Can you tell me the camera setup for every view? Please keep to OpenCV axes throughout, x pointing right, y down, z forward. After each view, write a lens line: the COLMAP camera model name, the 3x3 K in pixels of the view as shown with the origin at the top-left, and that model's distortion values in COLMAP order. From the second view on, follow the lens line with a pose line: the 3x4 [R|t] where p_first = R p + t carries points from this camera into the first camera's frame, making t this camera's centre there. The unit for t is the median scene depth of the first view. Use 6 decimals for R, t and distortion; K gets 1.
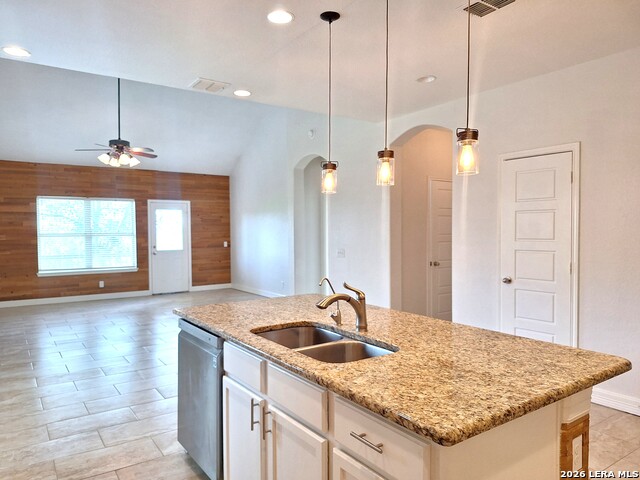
lens RADIAL K [[433.1, 0, 302.2], [0, 433.1, 238.4], [0, 0, 1]] dist [0.006301, -0.052877]
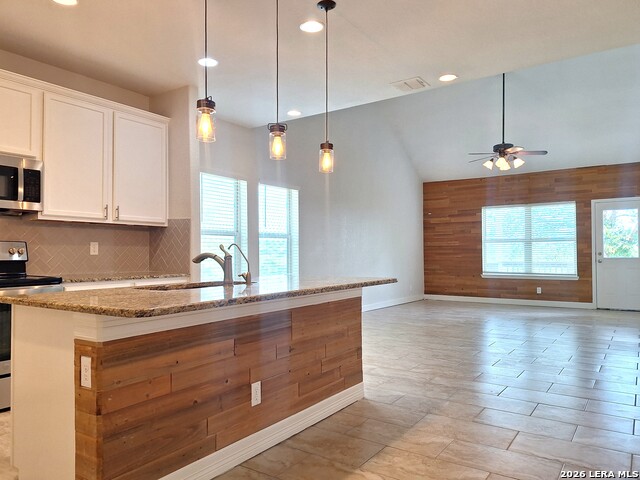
lens RADIAL K [[446.8, 0, 320.0], [0, 446.8, 240.0], [0, 0, 1]] dist [0.003452, -0.054892]
pose [[0.334139, -0.023277, -0.942236, 0.330191], [-0.013757, 0.999468, -0.029570, 0.028407], [0.942423, 0.022843, 0.333641, 0.191157]]
